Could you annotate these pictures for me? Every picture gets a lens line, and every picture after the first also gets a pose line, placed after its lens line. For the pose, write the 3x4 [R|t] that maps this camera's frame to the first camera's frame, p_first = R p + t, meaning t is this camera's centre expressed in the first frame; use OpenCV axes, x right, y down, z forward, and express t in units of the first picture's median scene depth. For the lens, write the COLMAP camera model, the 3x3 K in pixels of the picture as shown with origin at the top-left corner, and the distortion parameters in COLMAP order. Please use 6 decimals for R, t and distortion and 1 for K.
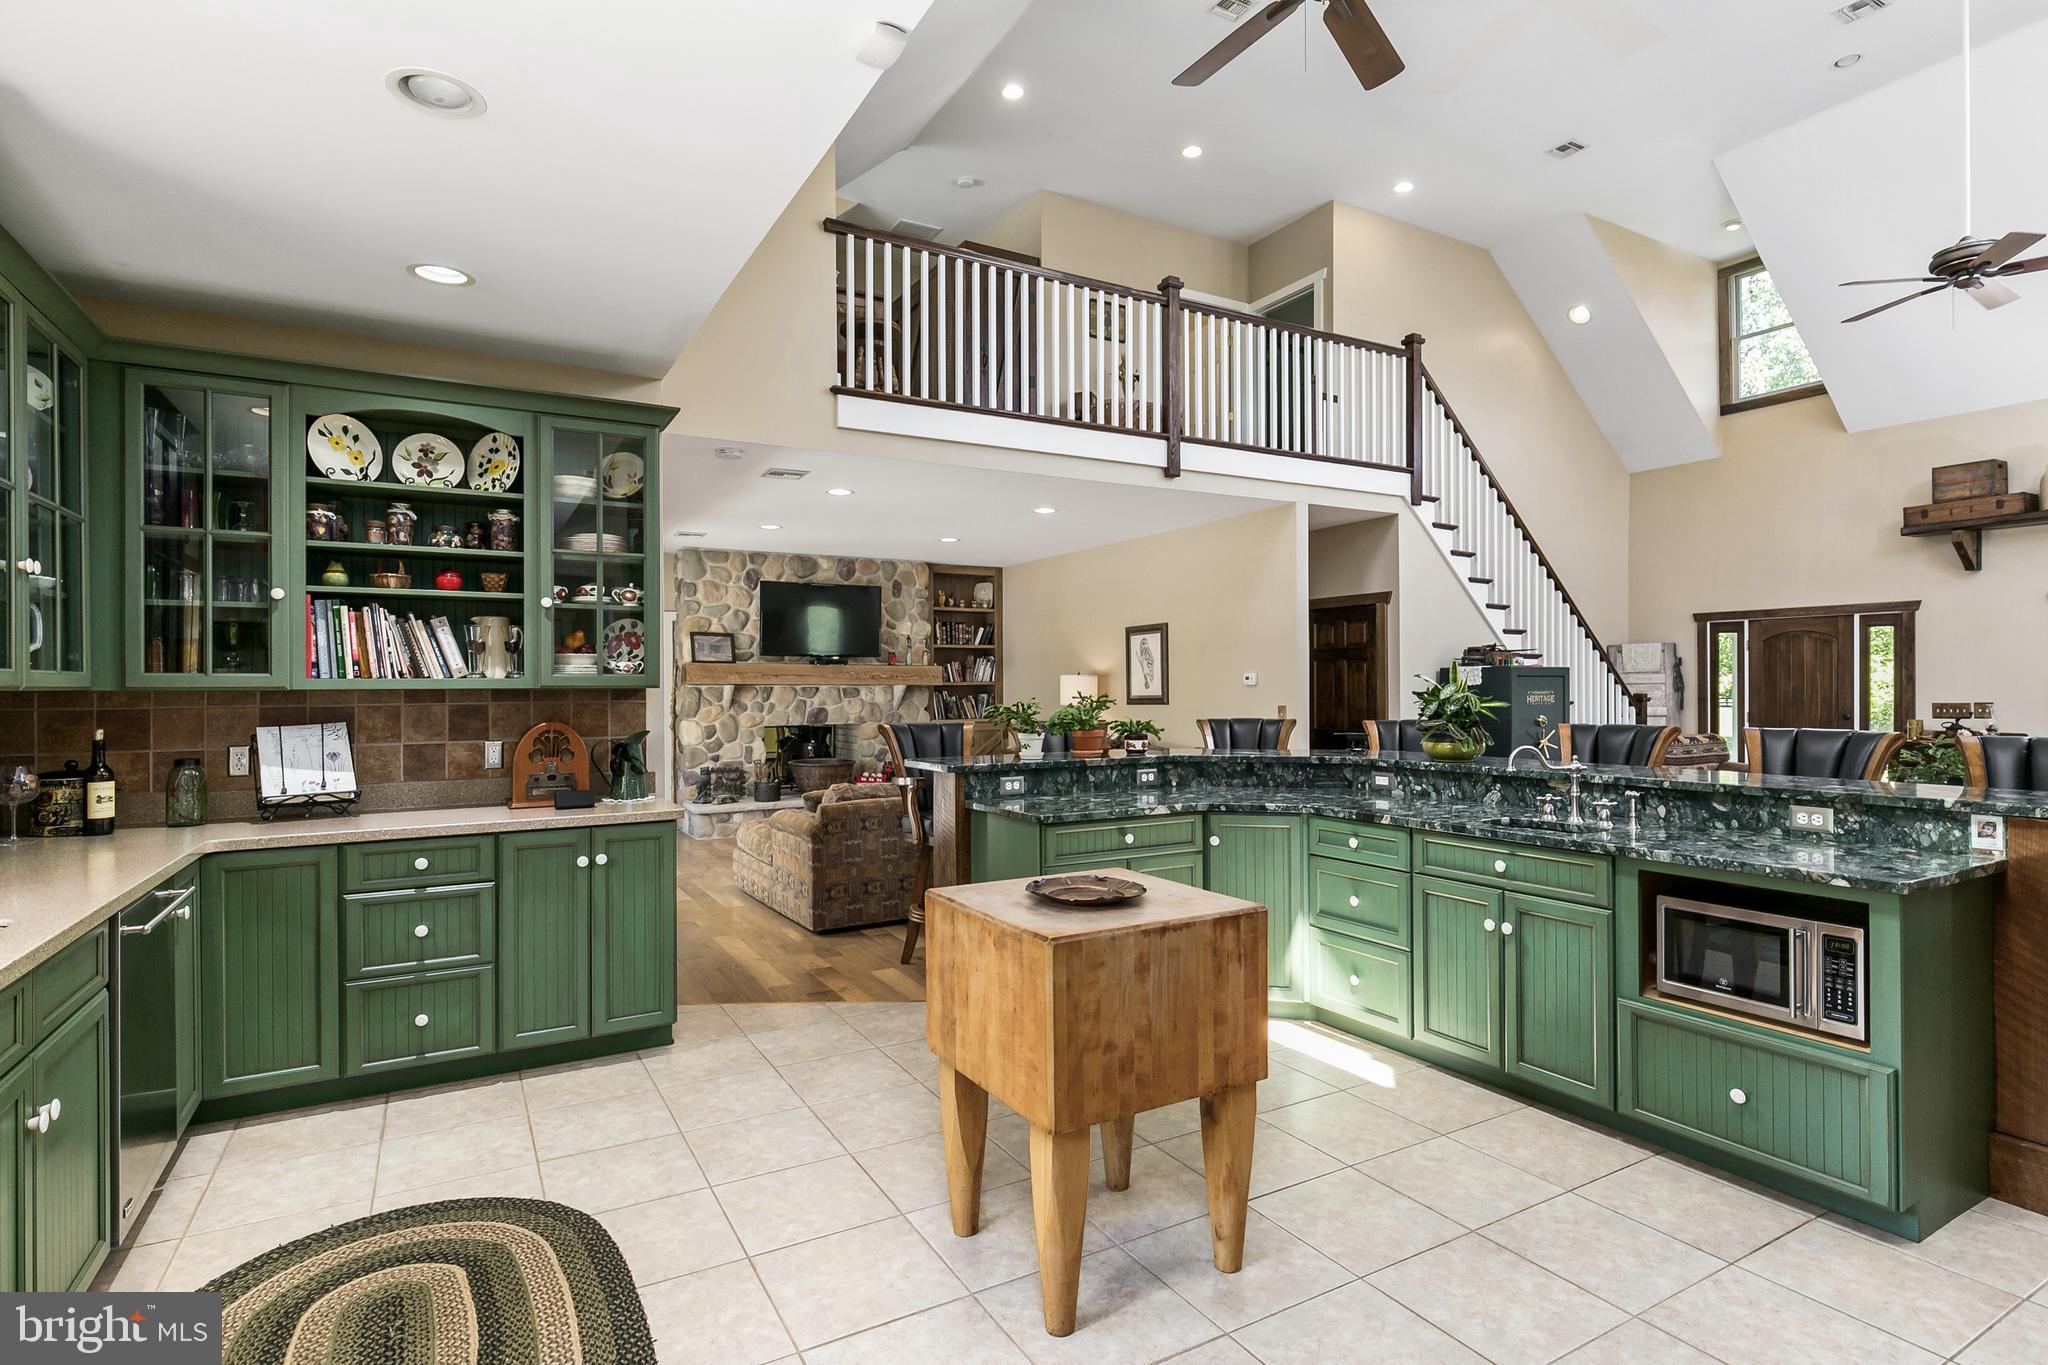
lens RADIAL K [[1025.8, 0, 1030.9], [0, 1025.8, 685.8], [0, 0, 1]] dist [-0.000569, 0.000464]
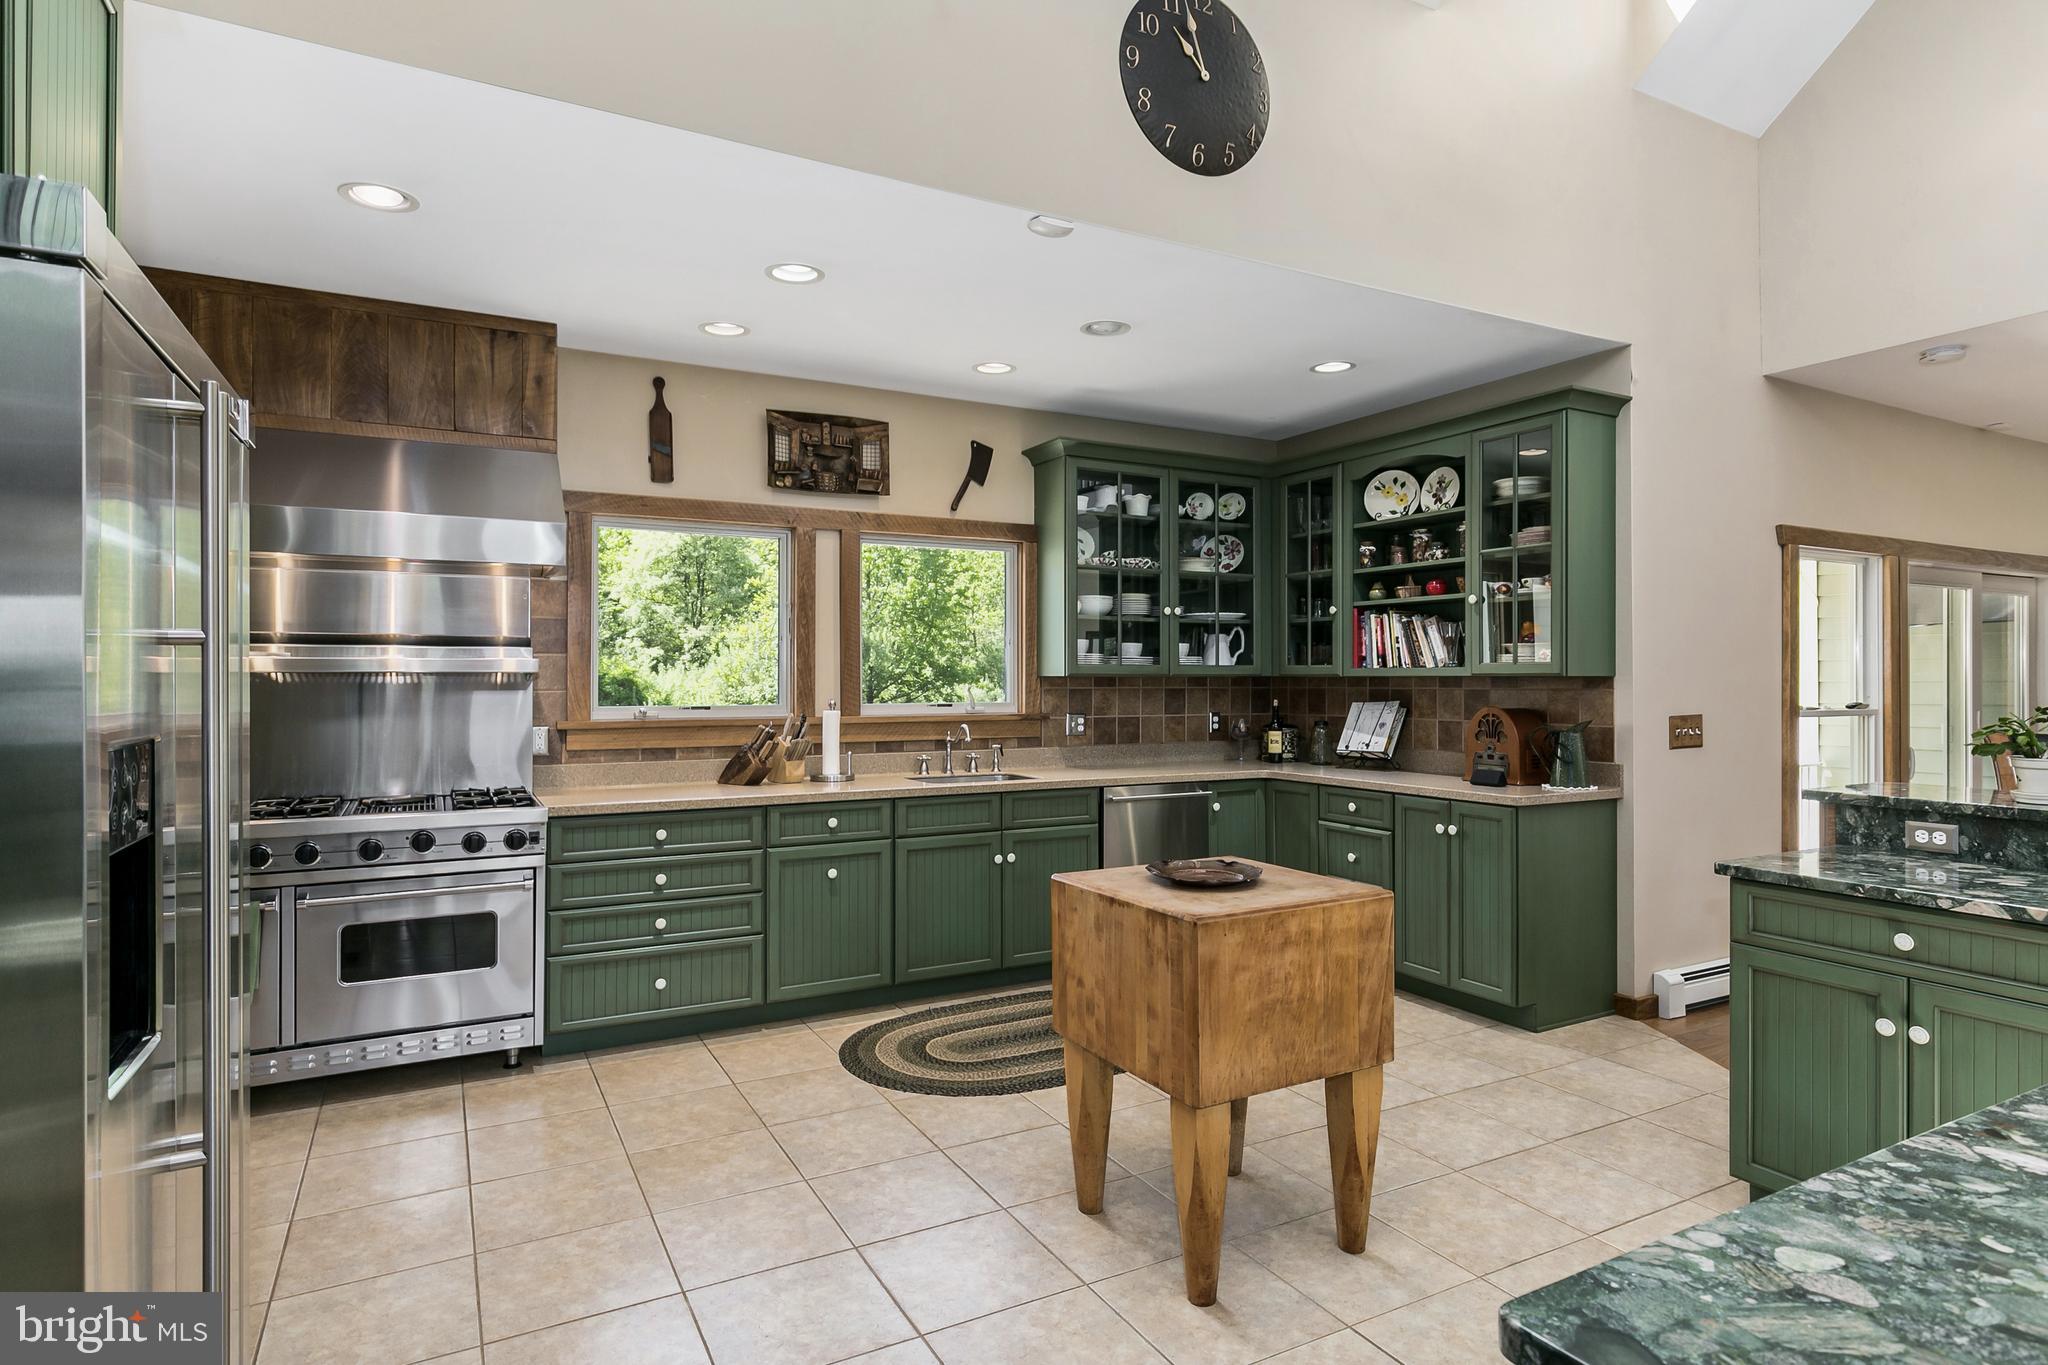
lens RADIAL K [[1089.0, 0, 1018.1], [0, 1089.0, 674.4], [0, 0, 1]] dist [0.004931, 0.000118]
pose [[-0.034275, 0.000917, -0.999412, 0.707690], [0.000304, 1.000000, 0.000907, -0.000156], [0.999412, -0.000272, -0.034276, 0.521729]]
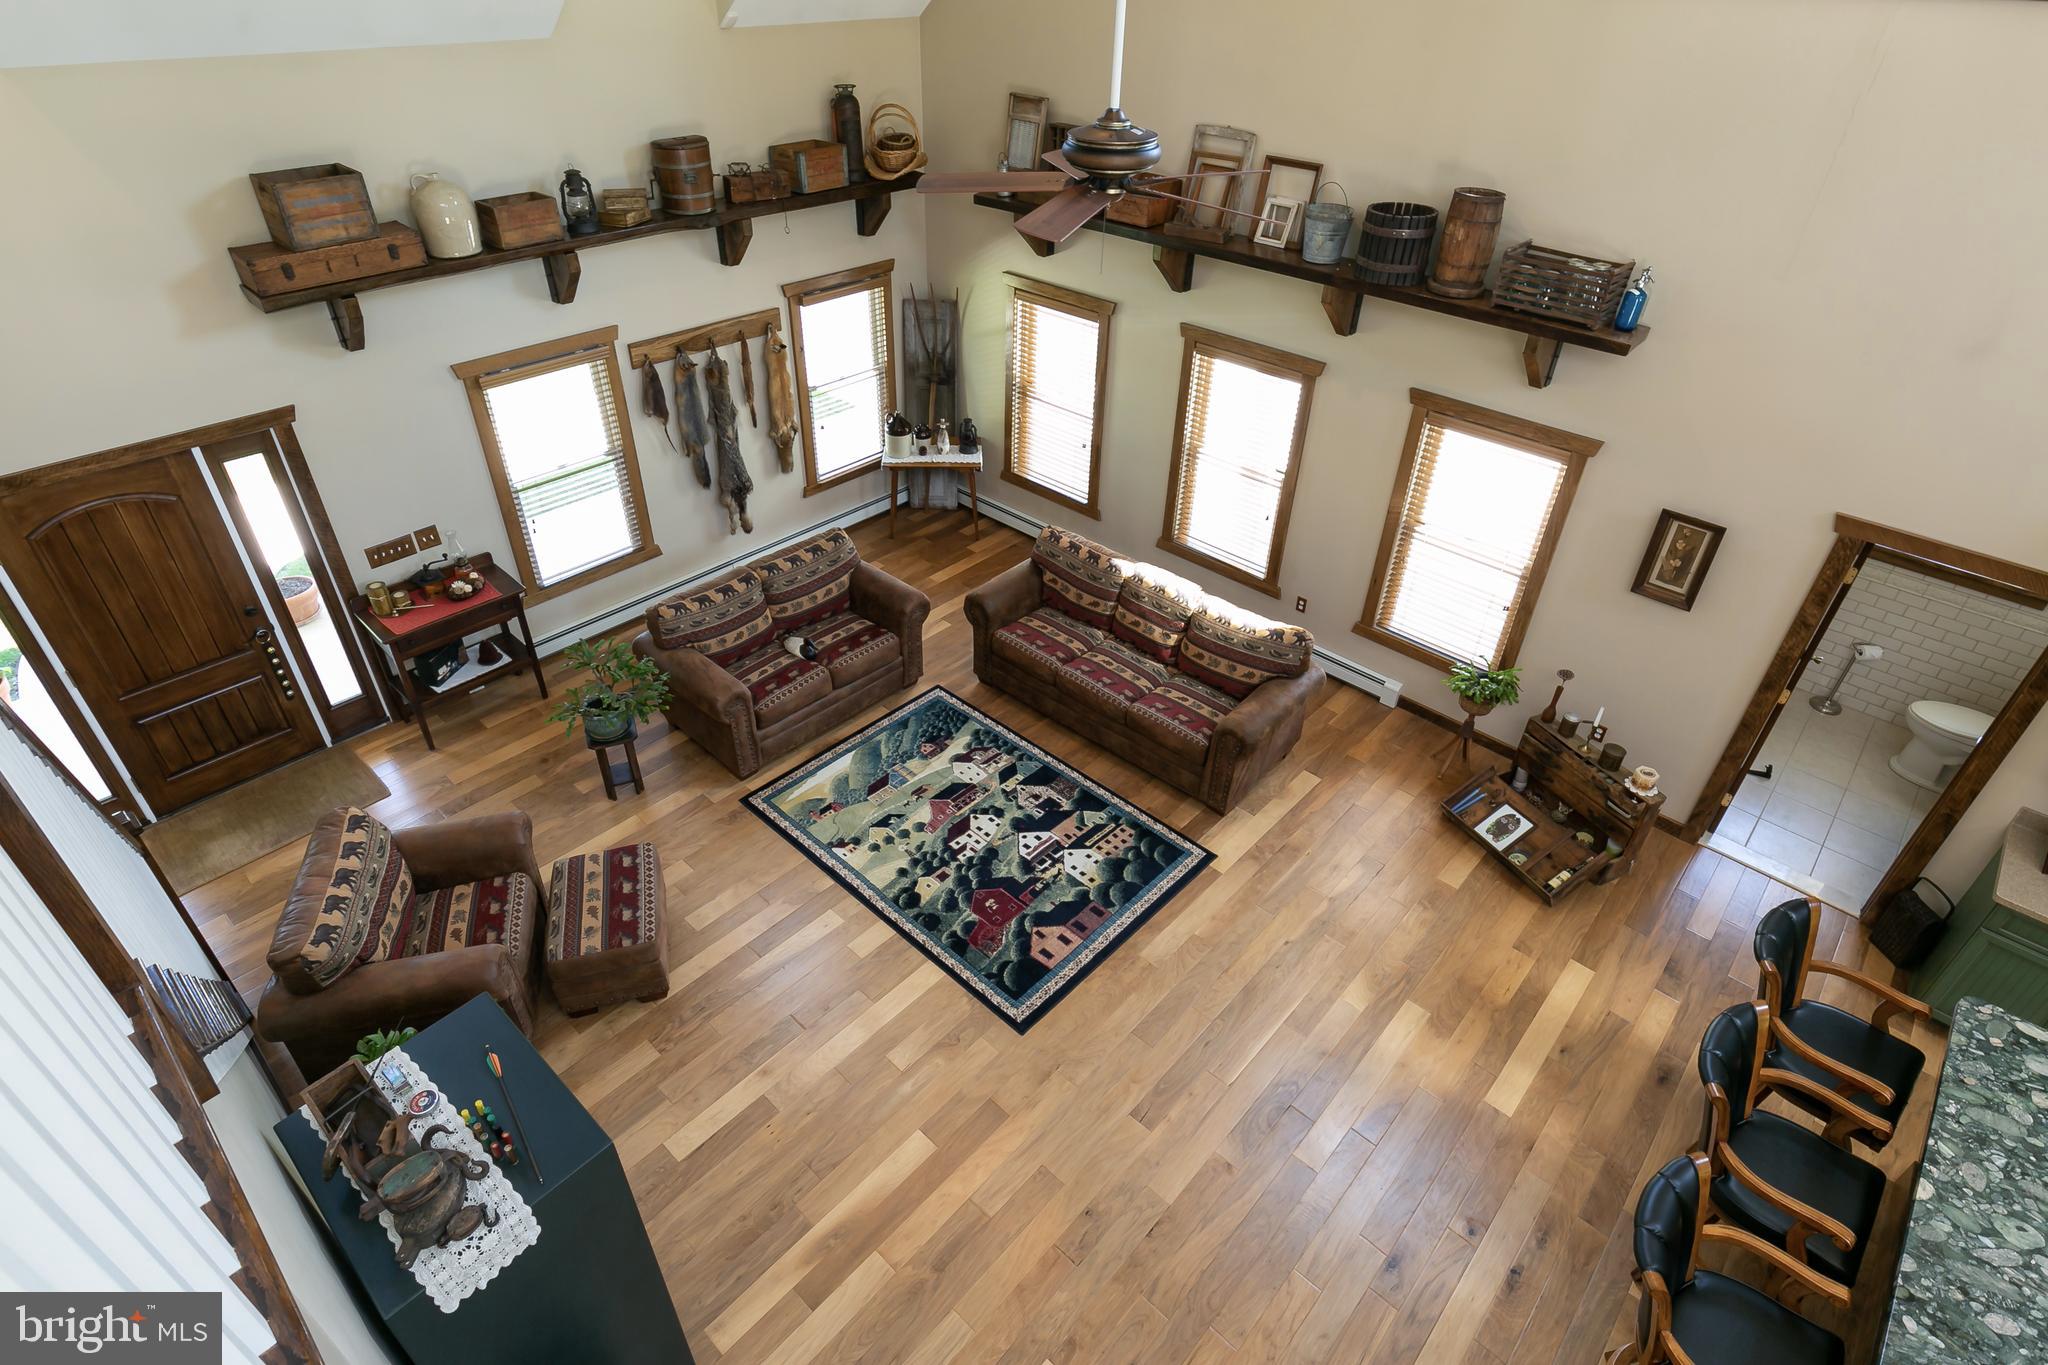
lens RADIAL K [[1060.1, 0, 1017.2], [0, 1060.1, 651.2], [0, 0, 1]] dist [0.000863, -0.000629]
pose [[-0.293010, -0.551740, 0.780851, 0.418115], [-0.018301, 0.819783, 0.572382, -0.747113], [-0.955934, 0.153424, -0.250302, 1.767982]]
